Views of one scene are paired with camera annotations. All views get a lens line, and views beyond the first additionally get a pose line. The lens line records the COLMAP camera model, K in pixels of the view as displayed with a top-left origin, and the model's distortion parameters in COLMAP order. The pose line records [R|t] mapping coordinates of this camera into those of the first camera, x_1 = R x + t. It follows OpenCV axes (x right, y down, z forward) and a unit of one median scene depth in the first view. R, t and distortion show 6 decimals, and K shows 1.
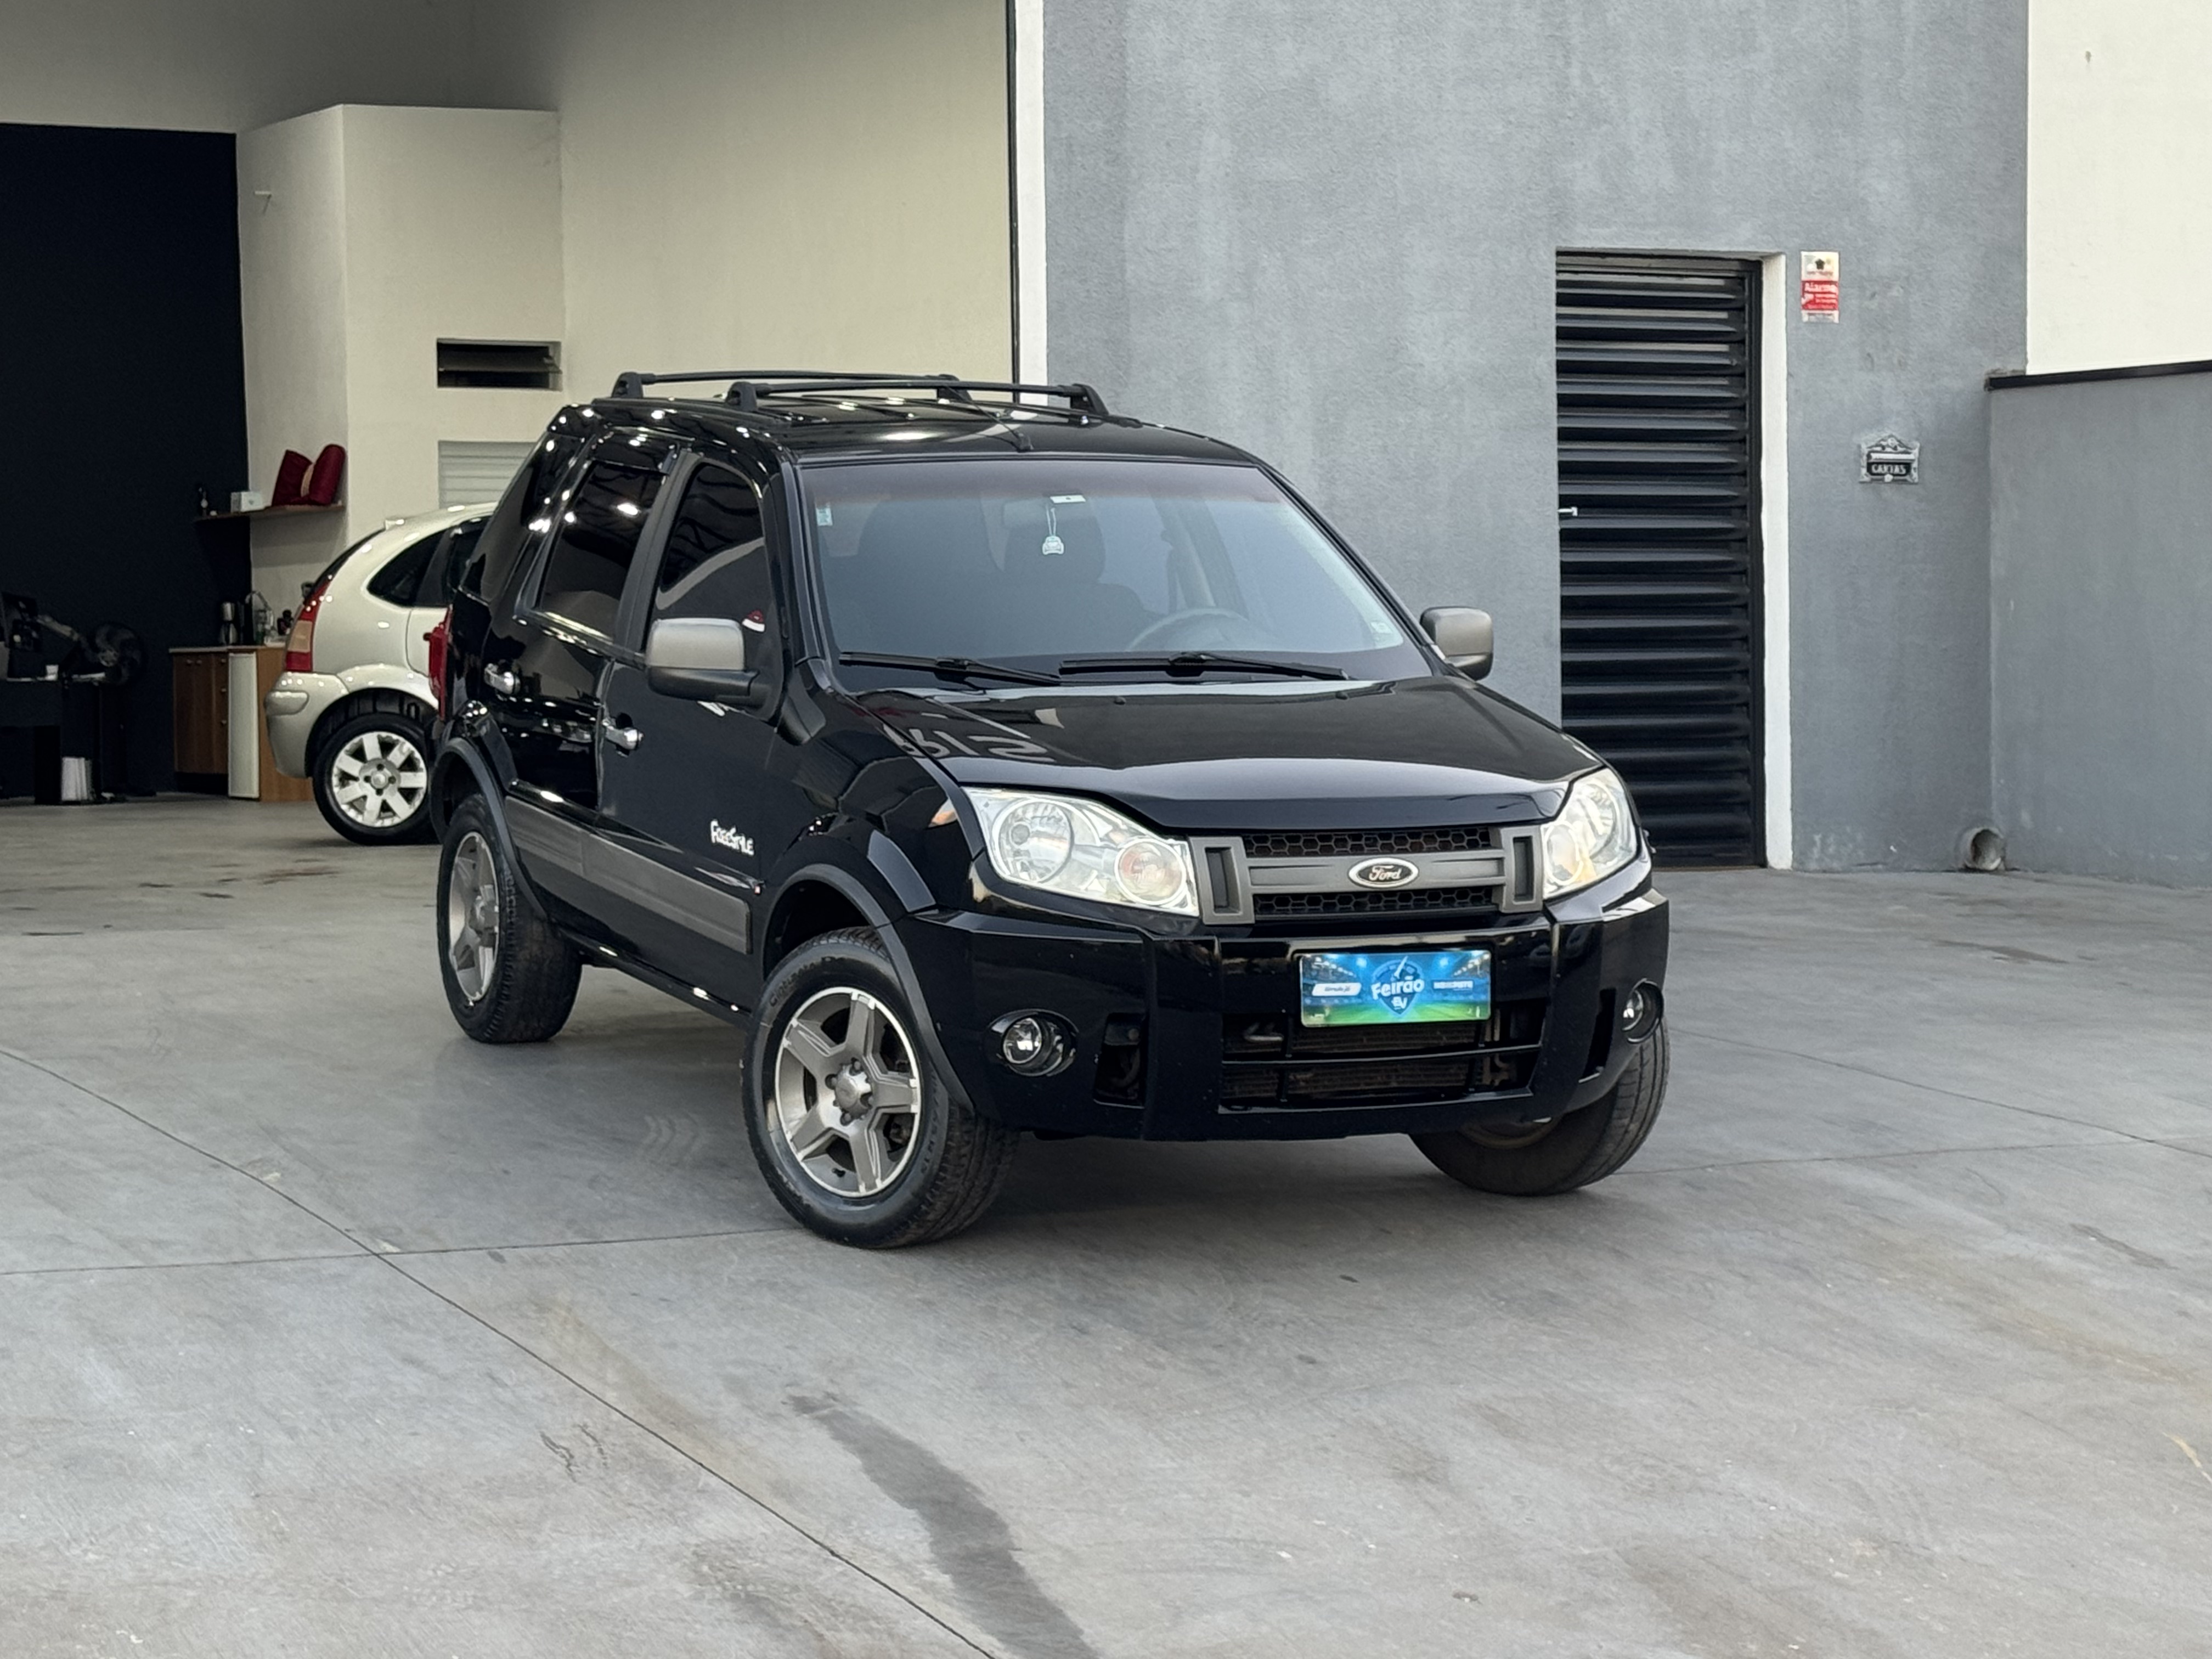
lens RADIAL K [[4776.3, 0, 1098.8], [0, 4776.3, 831.1], [0, 0, 1]] dist [0.119607, 0.172554]
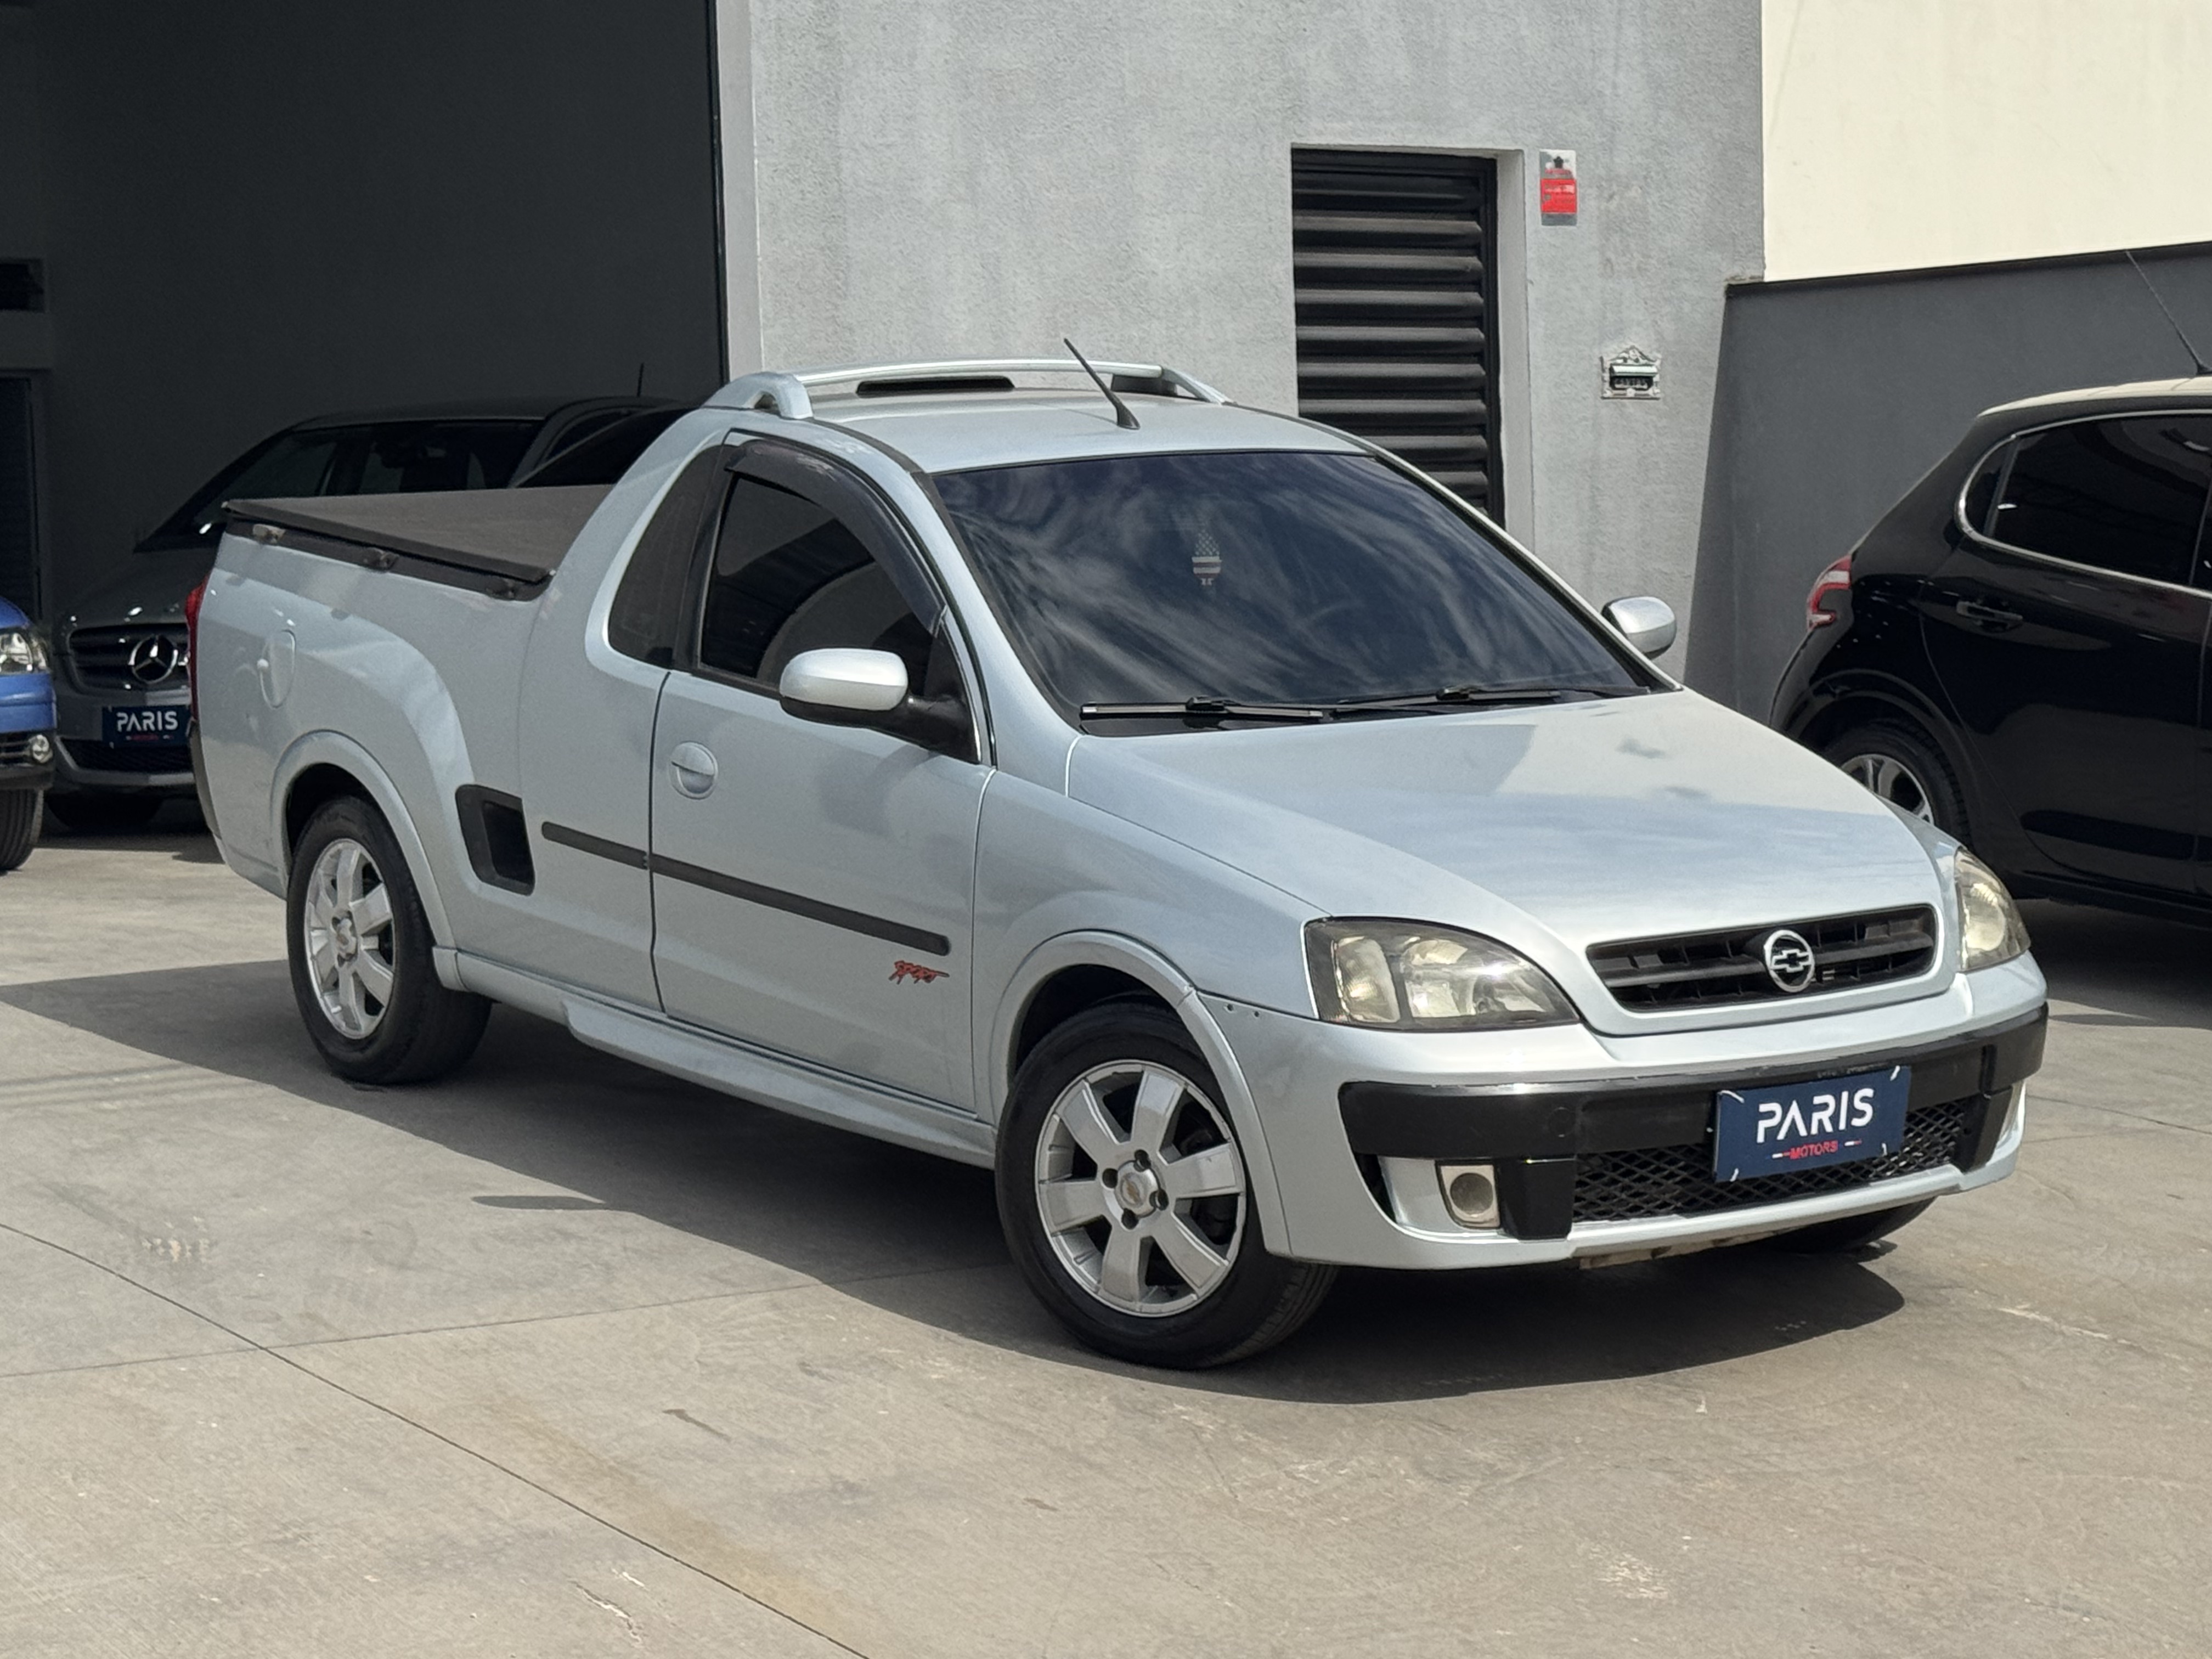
lens RADIAL K [[4807.1, 0, 1109.9], [0, 4807.1, 858.5], [0, 0, 1]] dist [0.094840, 0.376408]
pose [[0.990762, -0.023479, 0.133564, -0.065027], [0.020681, 0.999537, 0.022296, -0.006481], [-0.134025, -0.019328, 0.990789, 0.089317]]
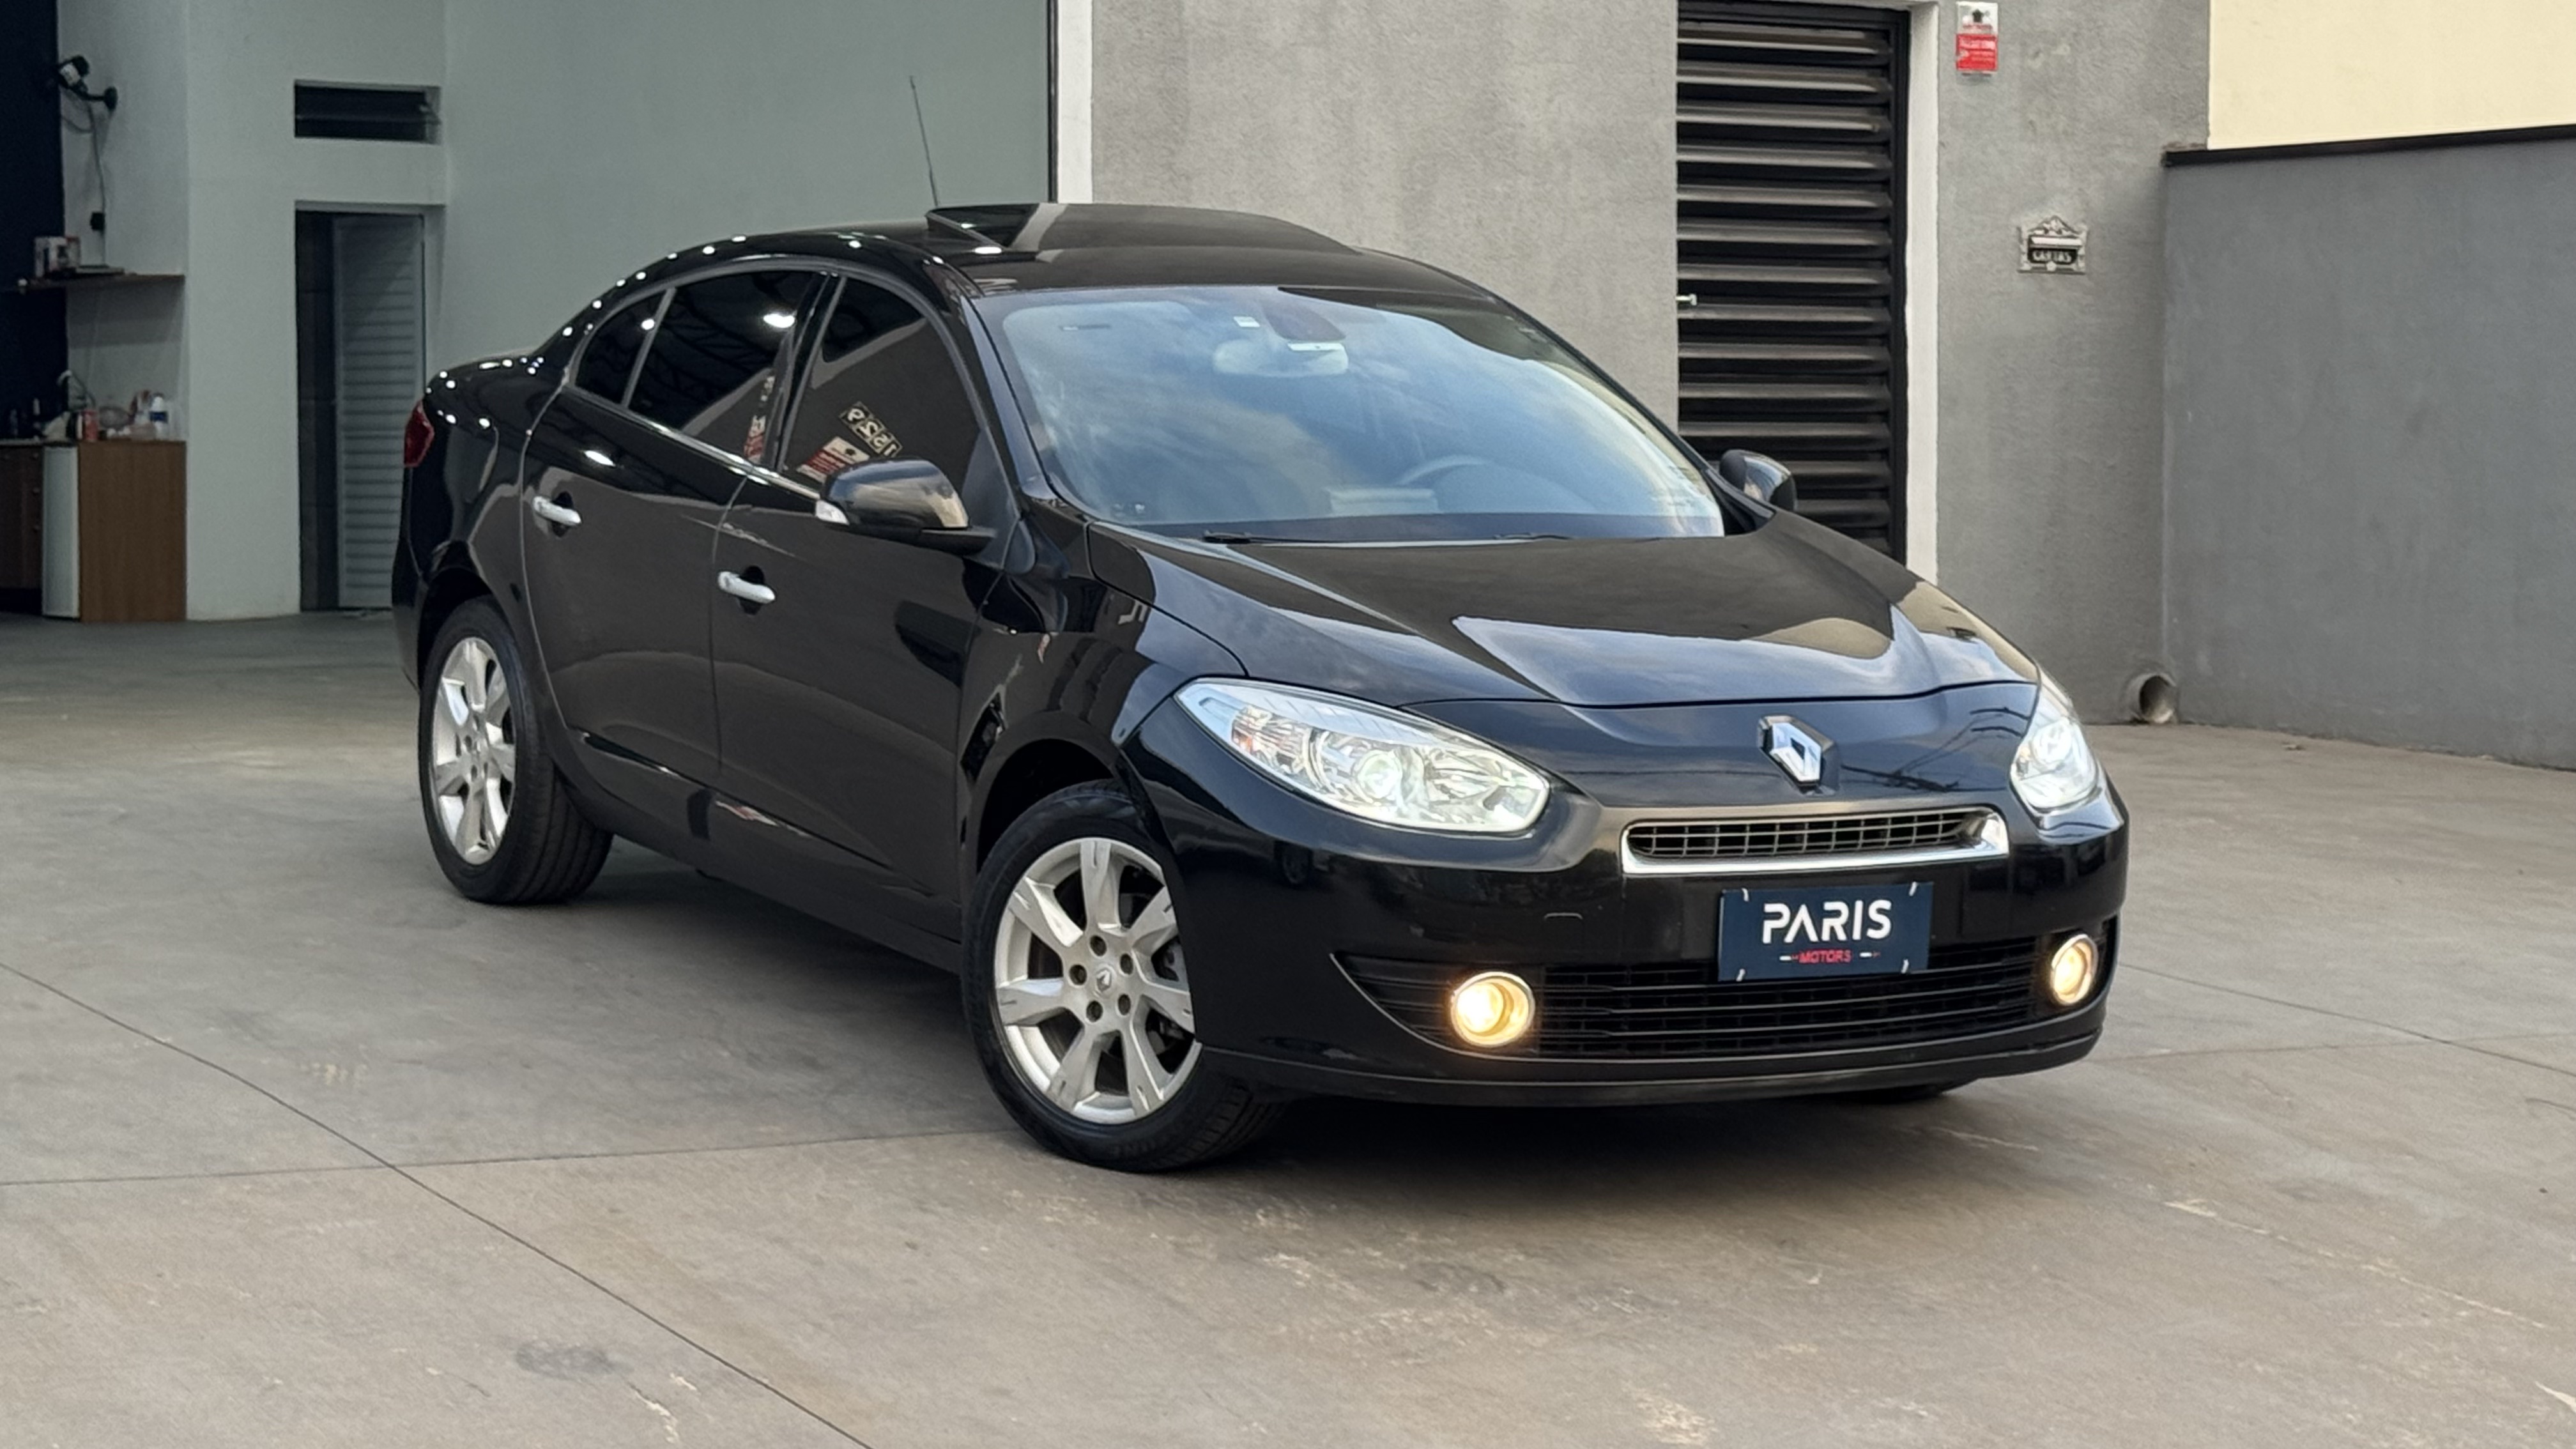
lens RADIAL K [[5478.9, 0, 1275.9], [0, 5478.9, 727.9], [0, 0, 1]] dist [0.095949, 0.342615]
pose [[0.998481, 0.009984, 0.054182, -0.028075], [-0.010554, 0.999892, 0.010246, 0.000581], [-0.054073, -0.010802, 0.998479, 0.022951]]
